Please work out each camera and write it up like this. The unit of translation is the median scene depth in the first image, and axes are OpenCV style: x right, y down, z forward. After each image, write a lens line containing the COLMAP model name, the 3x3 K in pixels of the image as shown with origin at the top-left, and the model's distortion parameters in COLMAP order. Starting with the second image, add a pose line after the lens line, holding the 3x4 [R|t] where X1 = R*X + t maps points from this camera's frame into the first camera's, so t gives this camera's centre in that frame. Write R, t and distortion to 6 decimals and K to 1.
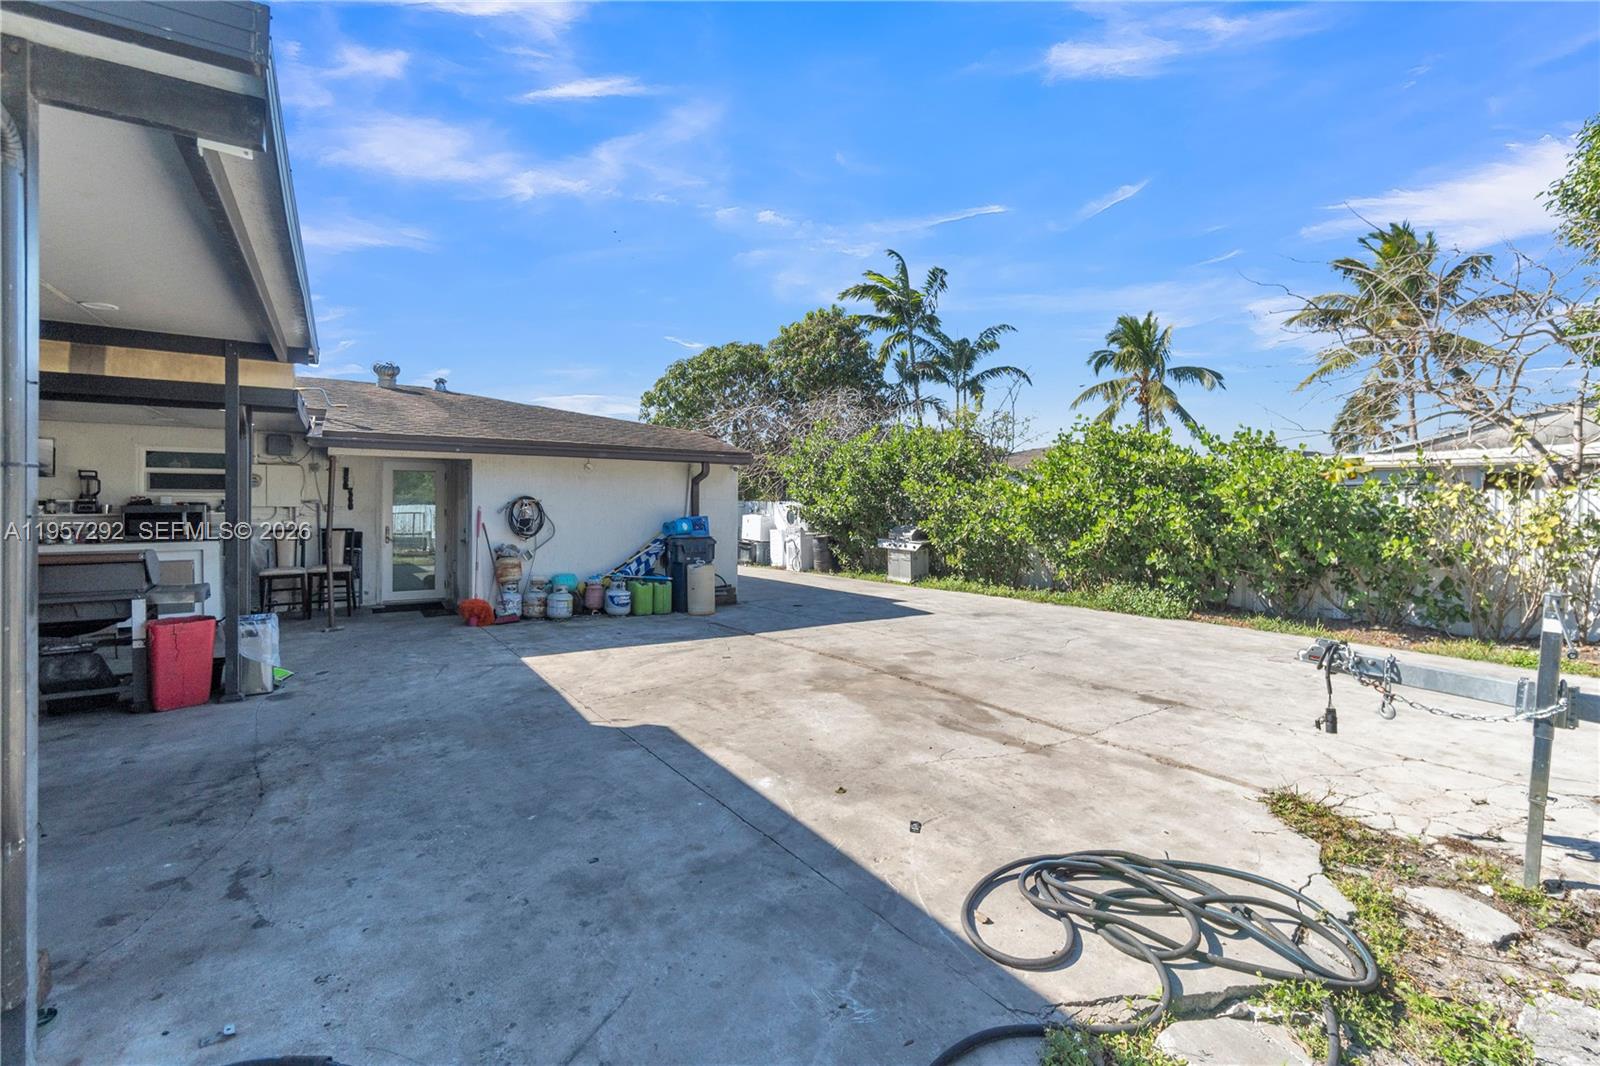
lens RADIAL K [[698.3, 0, 794.7], [0, 698.3, 524.0], [0, 0, 1]] dist [-0.000313, -0.000077]
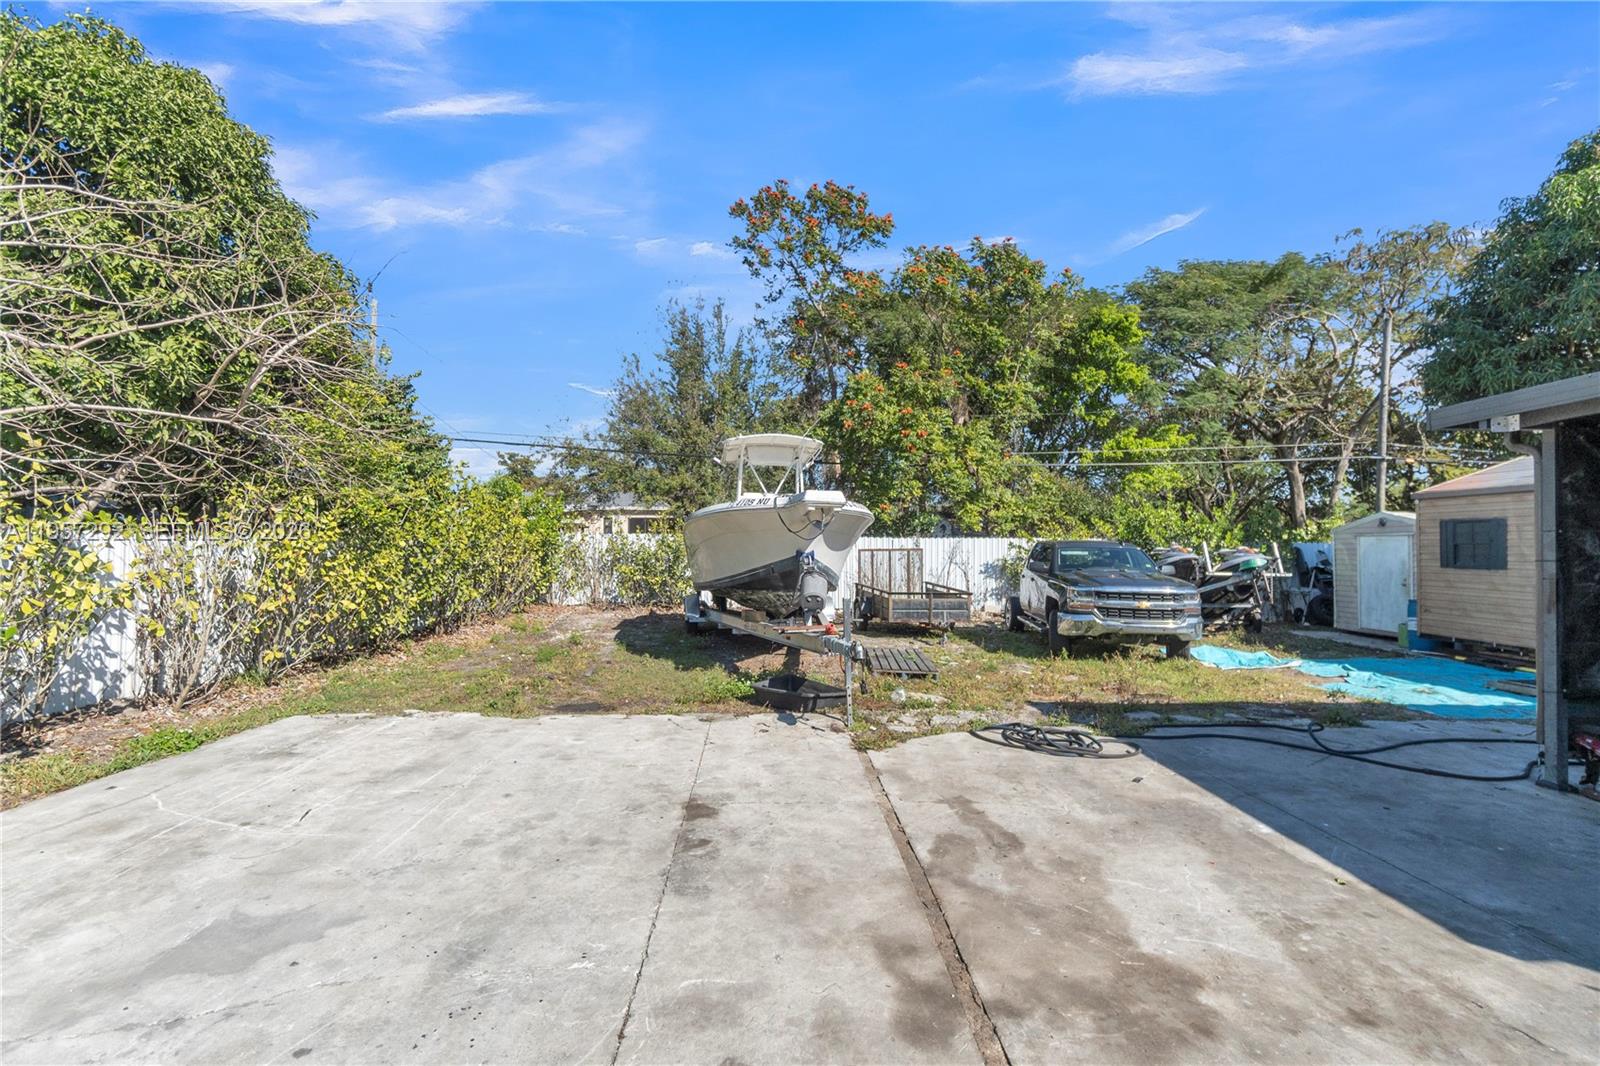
lens RADIAL K [[698.3, 0, 794.7], [0, 698.3, 524.0], [0, 0, 1]] dist [-0.000313, -0.000077]
pose [[-0.859643, 0.008909, 0.510817, 0.028865], [0.009259, 0.999955, -0.001859, -0.113435], [-0.510811, 0.003131, -0.859687, 2.485549]]
